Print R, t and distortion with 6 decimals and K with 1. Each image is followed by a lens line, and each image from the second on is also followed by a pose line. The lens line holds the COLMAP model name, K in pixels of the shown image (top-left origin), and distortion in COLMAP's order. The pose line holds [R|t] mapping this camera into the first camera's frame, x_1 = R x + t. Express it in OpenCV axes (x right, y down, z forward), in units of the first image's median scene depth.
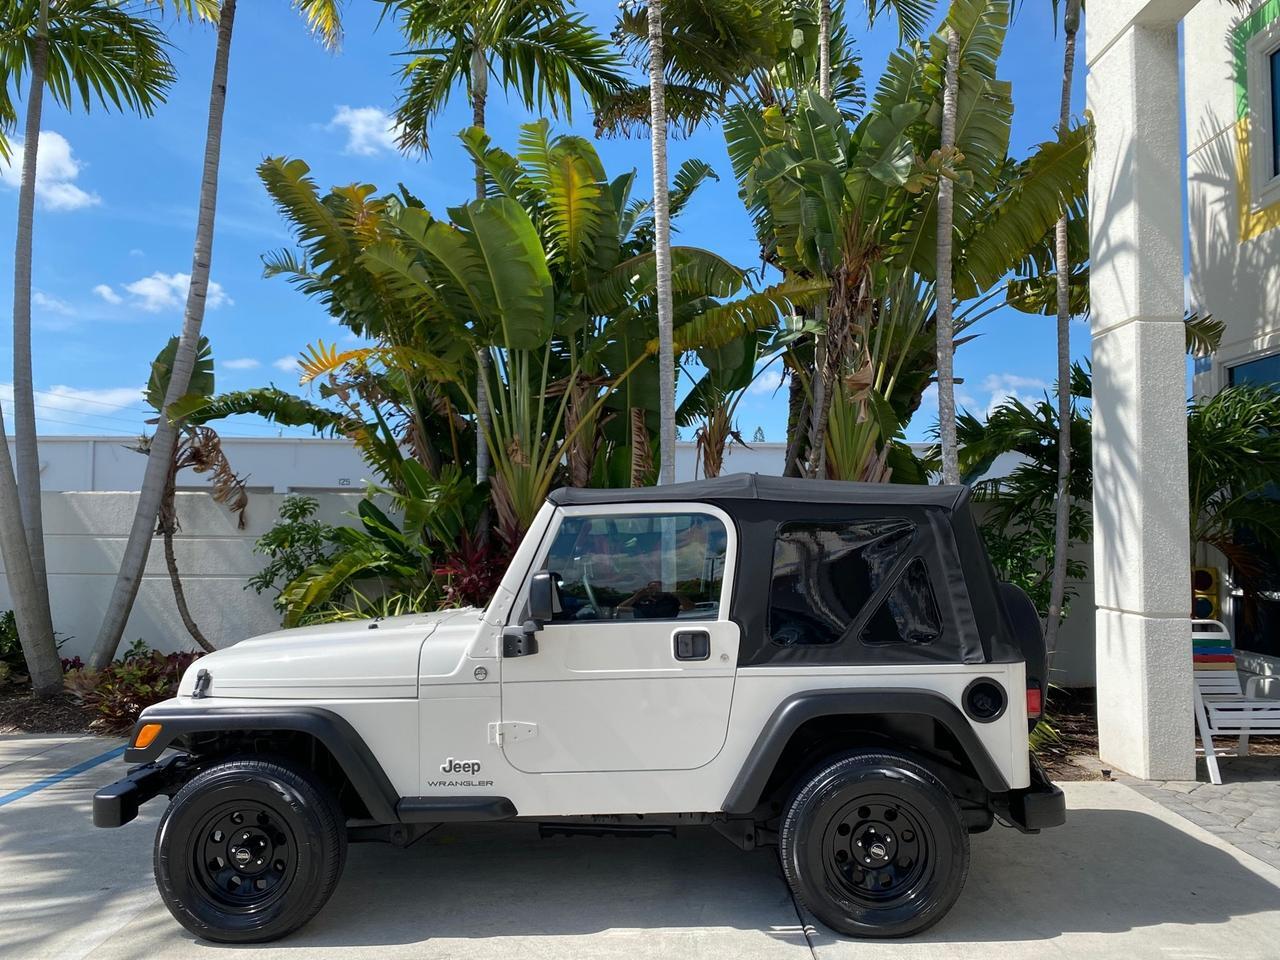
lens RADIAL K [[985.2, 0, 641.7], [0, 985.2, 473.0], [0, 0, 1]] dist [0.023010, -0.026682]
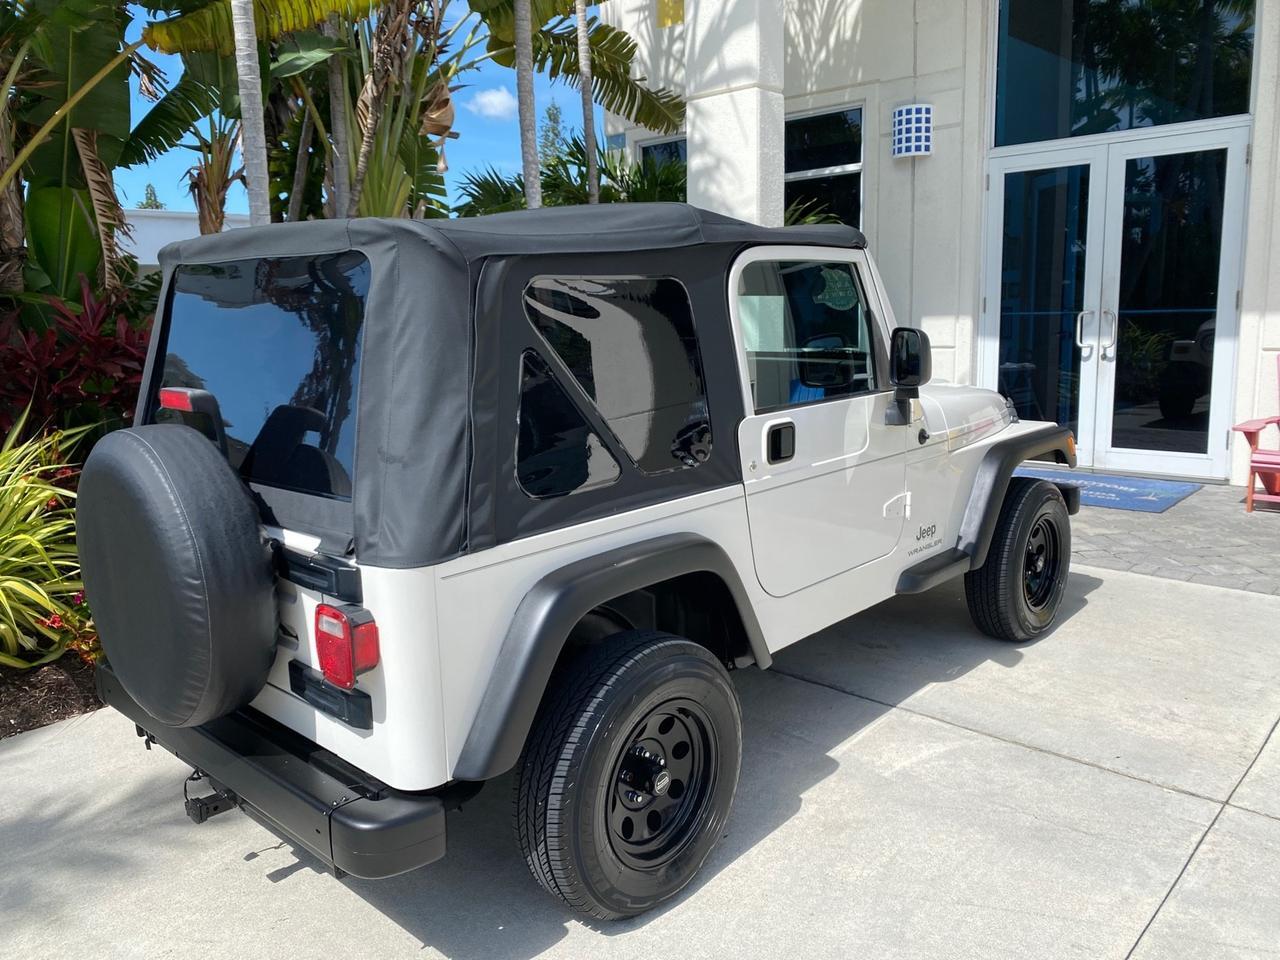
lens RADIAL K [[985.2, 0, 641.6], [0, 985.2, 474.0], [0, 0, 1]] dist [0.023010, -0.026682]
pose [[0.680748, -0.150794, 0.716829, -0.293149], [-0.008798, 0.976828, 0.213843, 0.018283], [-0.732465, -0.151880, 0.663647, 0.238052]]
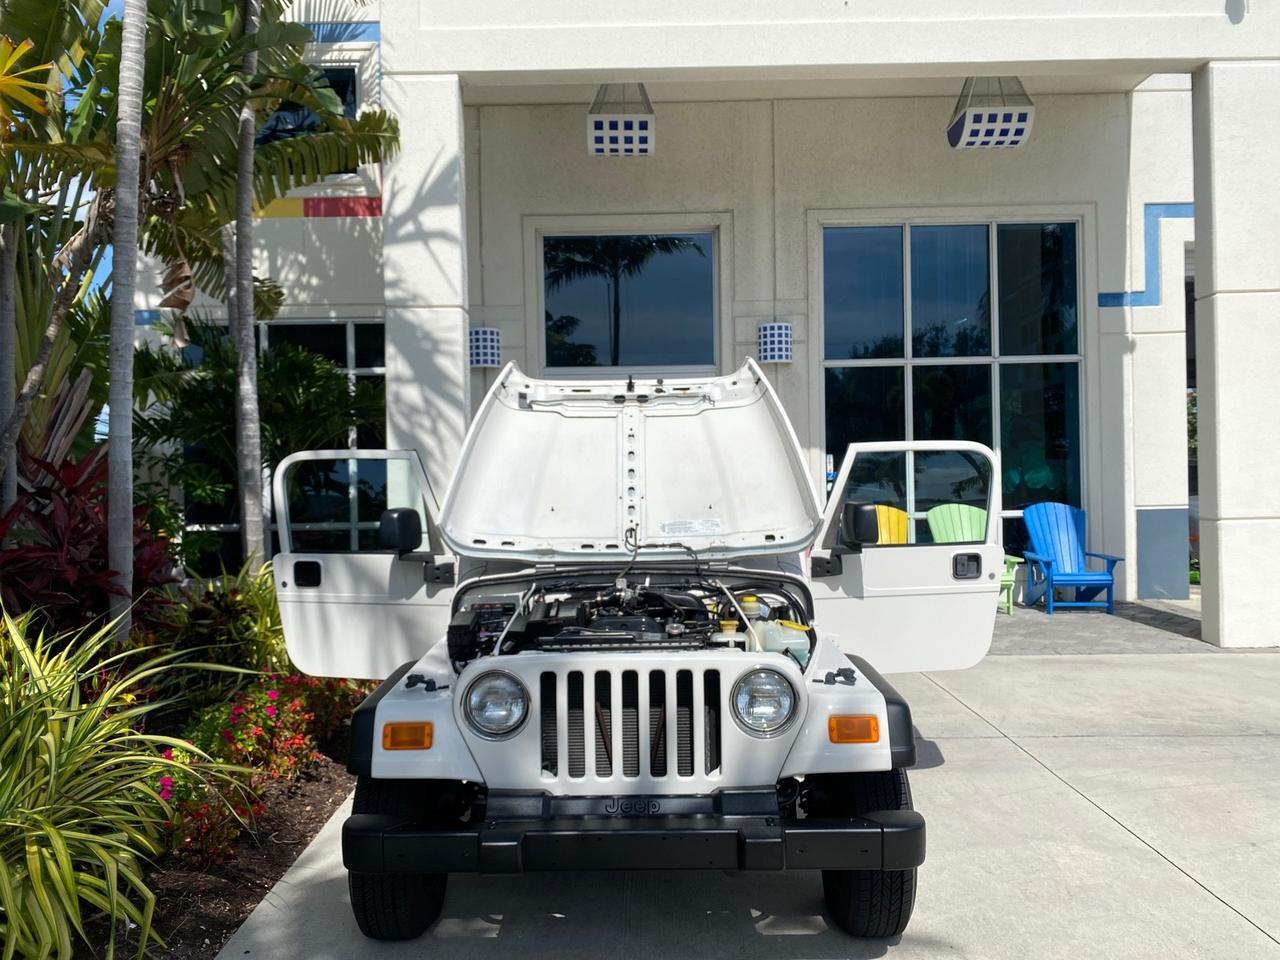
lens RADIAL K [[985.2, 0, 636.1], [0, 985.2, 472.1], [0, 0, 1]] dist [0.023010, -0.026682]
pose [[-0.003378, -0.008276, 0.999960, -0.581250], [-0.041080, 0.999123, 0.008130, 0.030458], [-0.999150, -0.041051, -0.003715, 0.555555]]
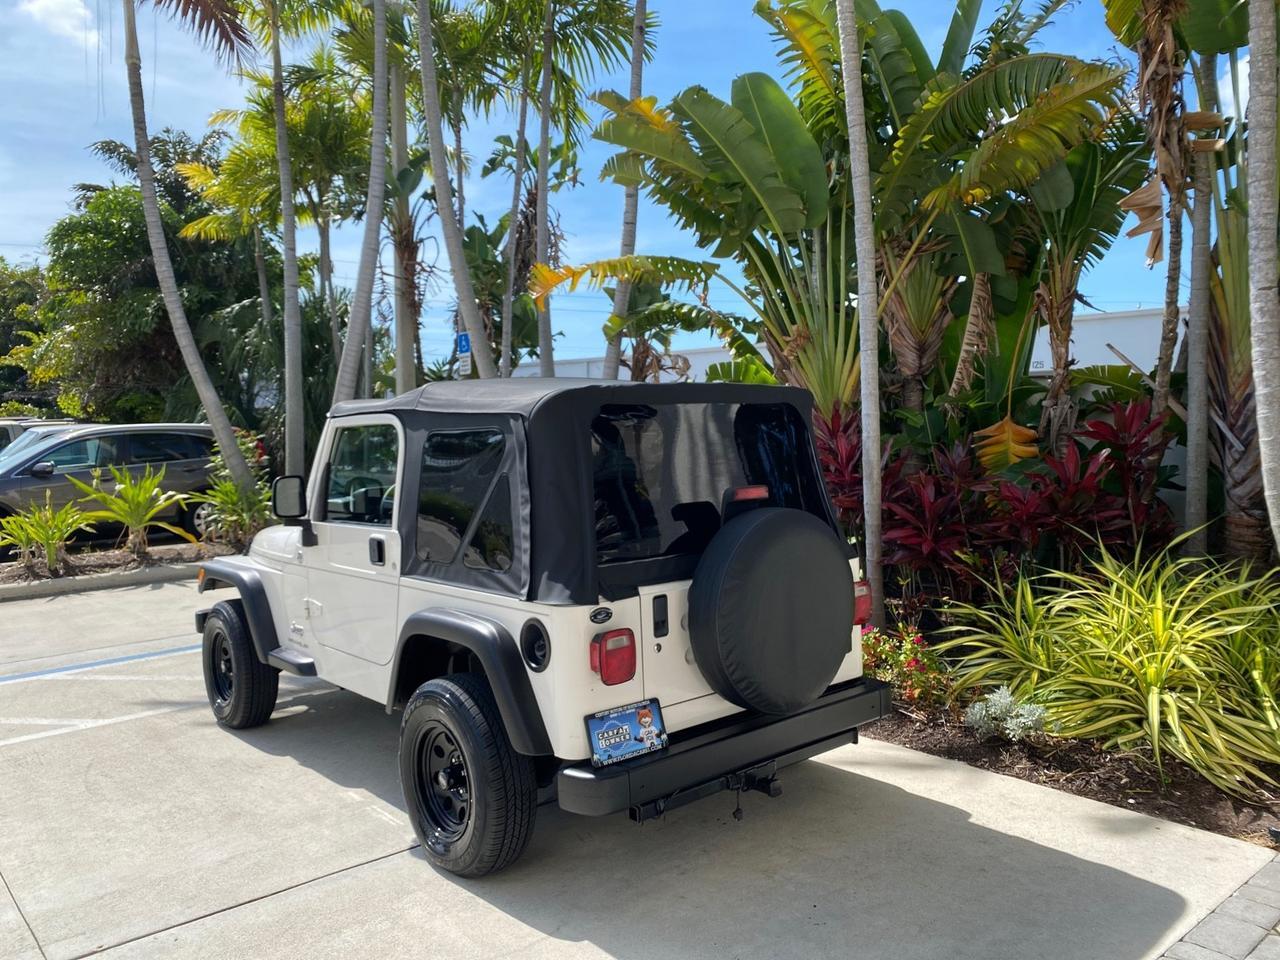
lens RADIAL K [[985.2, 0, 636.2], [0, 985.2, 480.7], [0, 0, 1]] dist [0.023010, -0.026682]
pose [[0.653044, 0.034864, -0.756517, 0.471767], [0.060738, 0.993311, 0.098208, 0.007153], [0.754880, -0.110084, 0.646558, 0.248512]]
